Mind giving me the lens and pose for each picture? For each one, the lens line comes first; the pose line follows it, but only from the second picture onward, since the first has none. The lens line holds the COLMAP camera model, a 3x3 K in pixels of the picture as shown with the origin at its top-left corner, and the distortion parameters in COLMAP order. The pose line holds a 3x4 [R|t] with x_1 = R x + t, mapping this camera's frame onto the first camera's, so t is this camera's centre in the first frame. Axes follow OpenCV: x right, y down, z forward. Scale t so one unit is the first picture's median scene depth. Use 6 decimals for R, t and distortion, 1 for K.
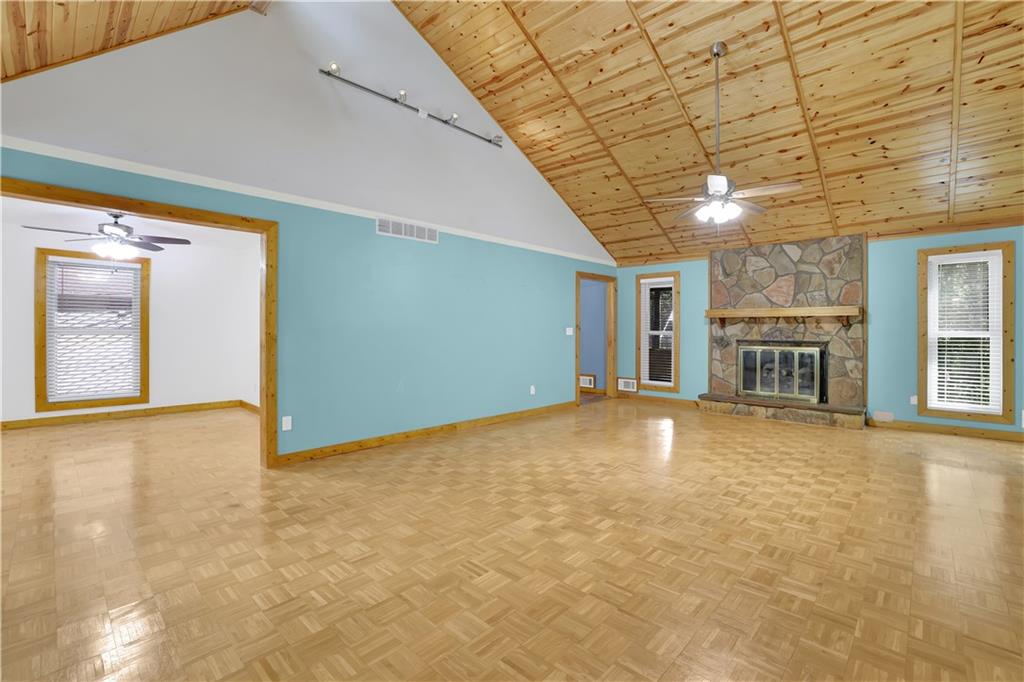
lens RADIAL K [[461.5, 0, 512.8], [0, 461.5, 326.8], [0, 0, 1]] dist [0.000010, 0.000219]
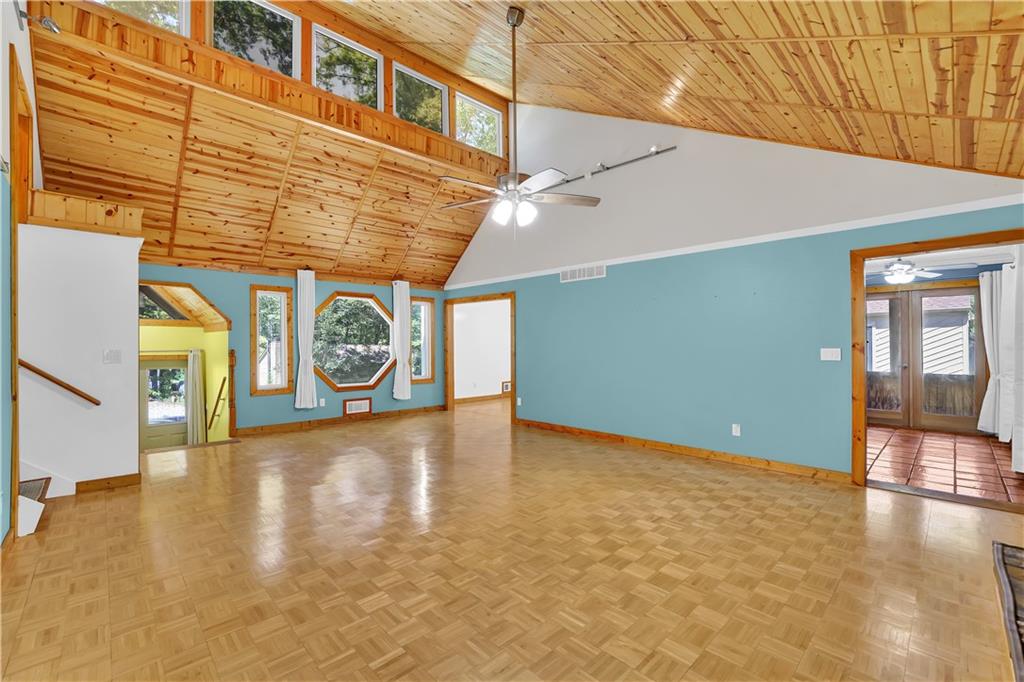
lens RADIAL K [[443.1, 0, 512.0], [0, 443.1, 341.0], [0, 0, 1]] dist [0.001443, 0.000578]
pose [[-0.021312, -0.000833, -0.999773, 1.006275], [0.016190, 0.999868, -0.001178, -0.021013], [0.999642, -0.016212, -0.021295, 0.820496]]
